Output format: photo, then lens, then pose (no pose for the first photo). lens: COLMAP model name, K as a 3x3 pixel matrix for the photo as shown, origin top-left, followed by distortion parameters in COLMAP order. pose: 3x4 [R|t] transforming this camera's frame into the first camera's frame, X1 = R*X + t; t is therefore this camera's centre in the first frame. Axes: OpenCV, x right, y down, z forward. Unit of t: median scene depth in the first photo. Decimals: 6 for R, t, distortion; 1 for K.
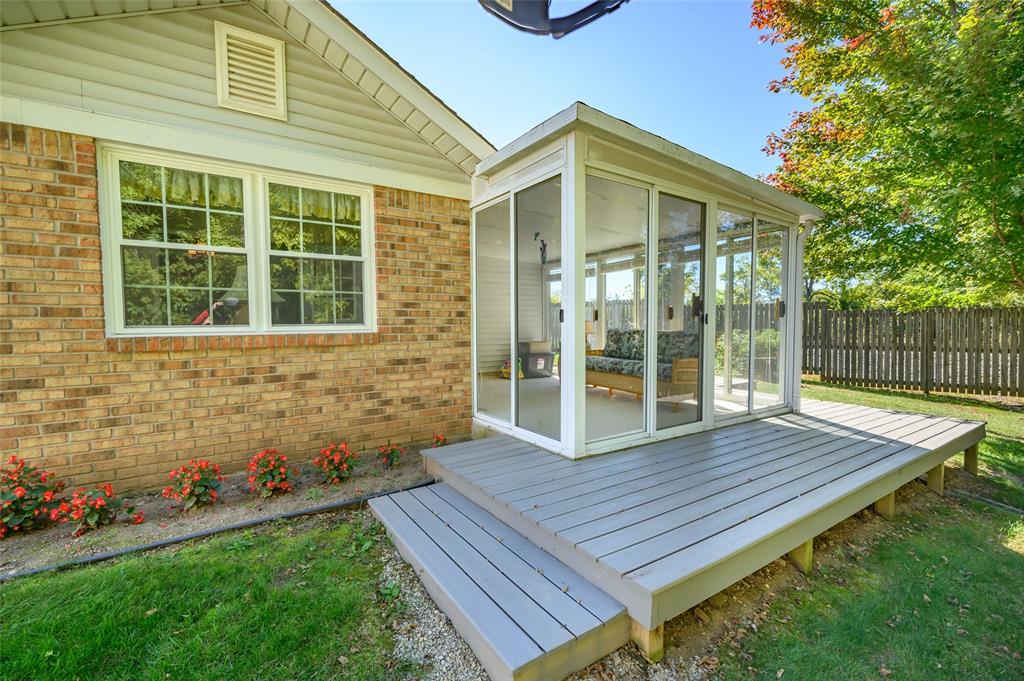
lens RADIAL K [[450.9, 0, 512.0], [0, 450.9, 340.5], [0, 0, 1]] dist [-0.000304, -0.000016]
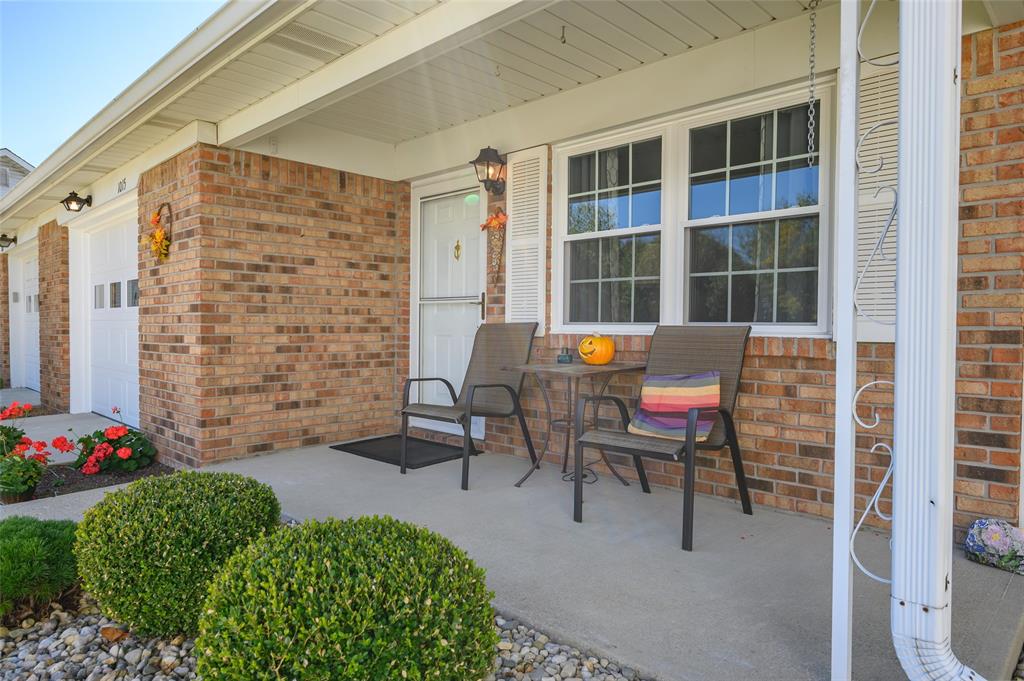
lens RADIAL K [[639.8, 0, 512.0], [0, 639.8, 340.5], [0, 0, 1]] dist [-0.002855, -0.000440]
pose [[0.214478, 0.023202, -0.976453, 0.427711], [-0.050657, 0.998637, 0.012603, -0.003585], [0.975414, 0.046761, 0.215361, 0.504171]]
